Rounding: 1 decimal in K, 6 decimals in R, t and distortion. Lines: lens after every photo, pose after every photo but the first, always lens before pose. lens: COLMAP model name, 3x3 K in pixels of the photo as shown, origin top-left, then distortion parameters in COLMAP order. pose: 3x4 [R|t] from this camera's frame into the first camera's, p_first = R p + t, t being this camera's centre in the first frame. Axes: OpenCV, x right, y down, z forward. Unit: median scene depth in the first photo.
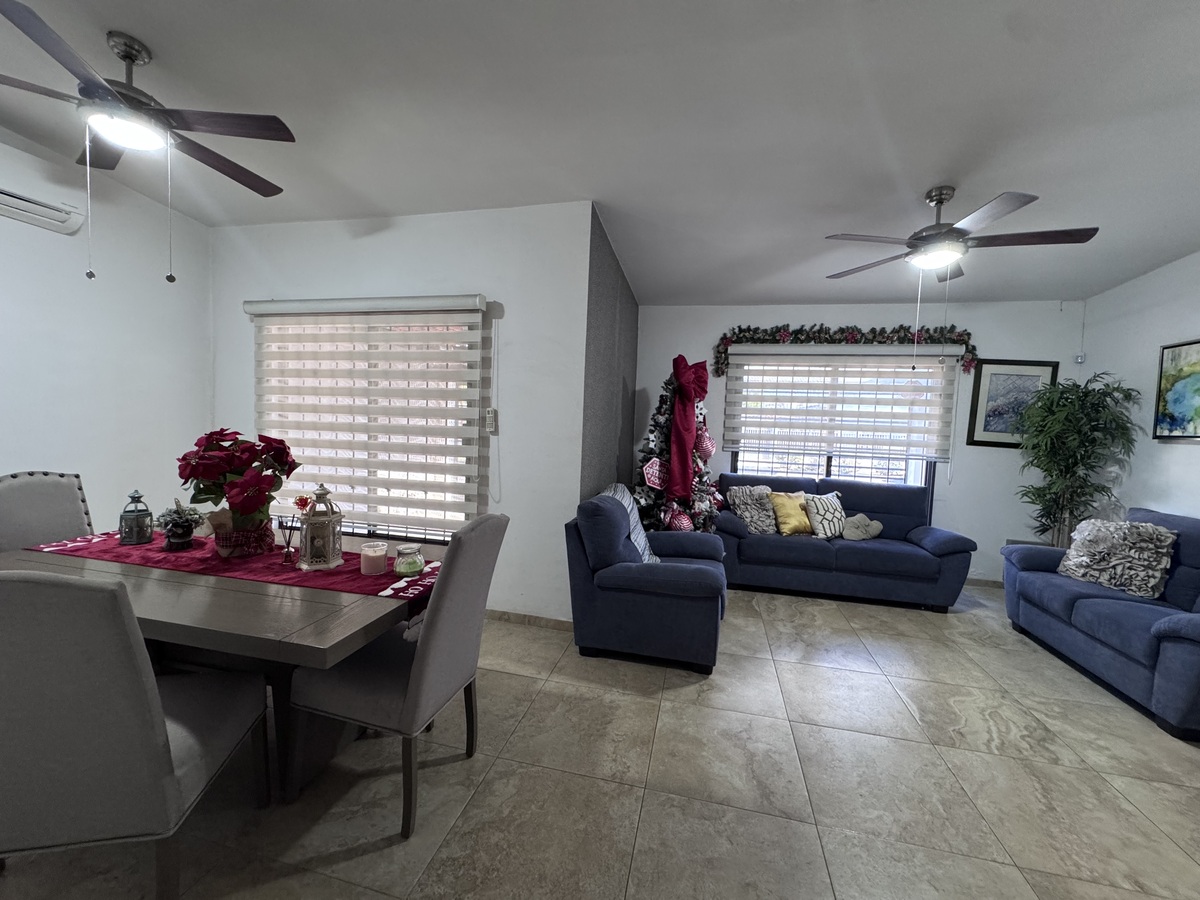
lens RADIAL K [[479.6, 0, 599.9], [0, 479.6, 447.8], [0, 0, 1]] dist [-0.001792, 0.000079]
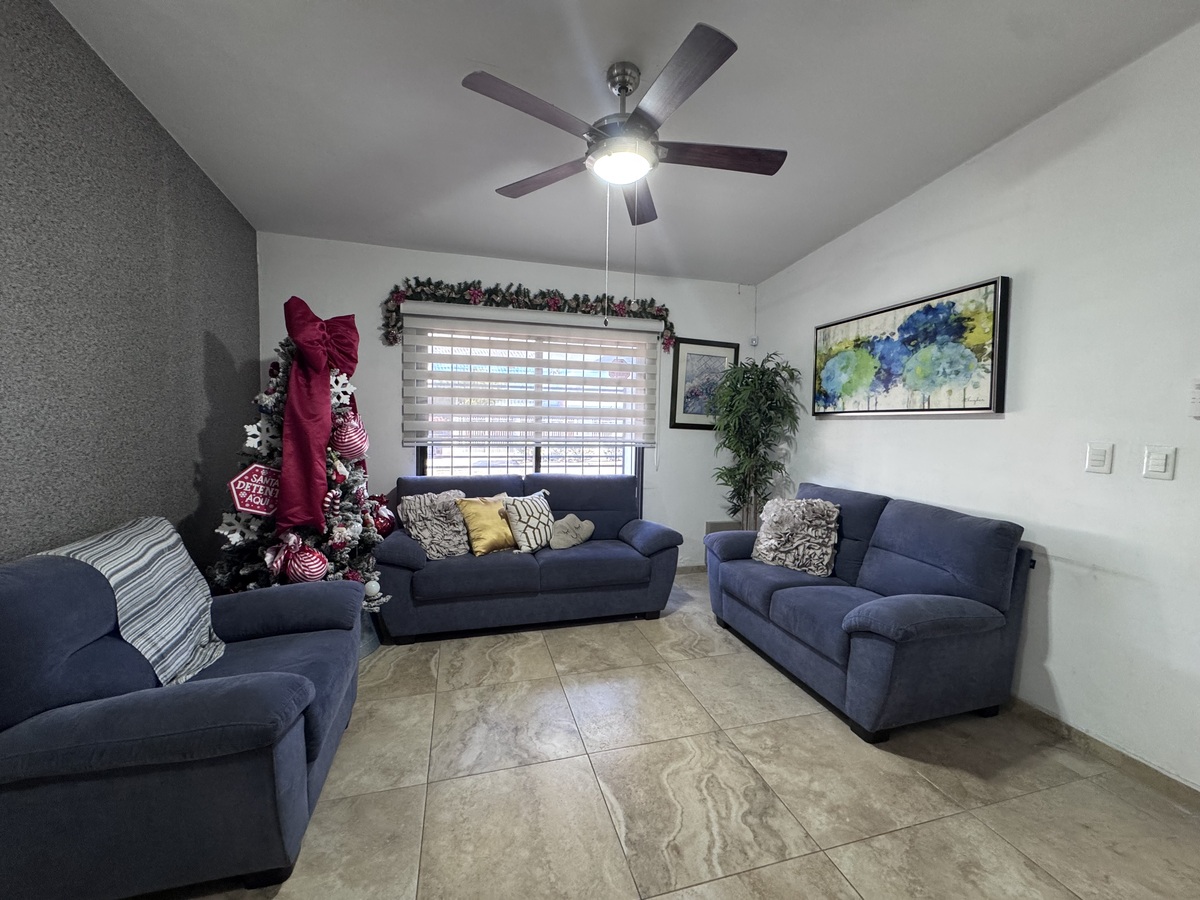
lens RADIAL K [[479.6, 0, 597.3], [0, 479.6, 446.5], [0, 0, 1]] dist [-0.001792, 0.000079]
pose [[0.877442, -0.047964, 0.477280, 0.211870], [0.043843, 0.998843, 0.019778, 0.006350], [-0.477676, 0.003571, 0.878529, 0.269057]]
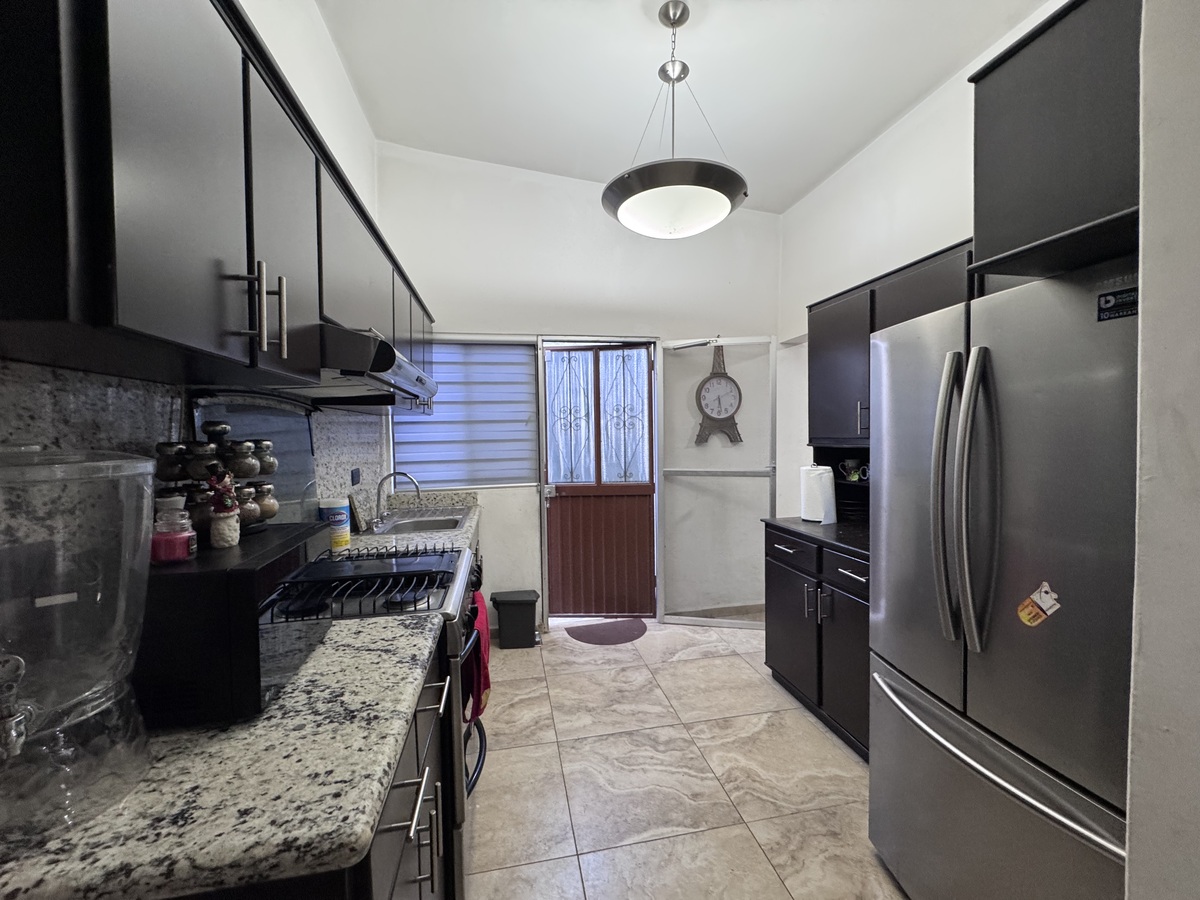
lens RADIAL K [[479.6, 0, 599.8], [0, 479.6, 447.1], [0, 0, 1]] dist [-0.001792, 0.000079]
pose [[-0.414594, -0.050584, 0.908599, 0.057955], [0.051643, 0.995537, 0.078989, -0.045837], [-0.908540, 0.079672, -0.410132, 0.849427]]
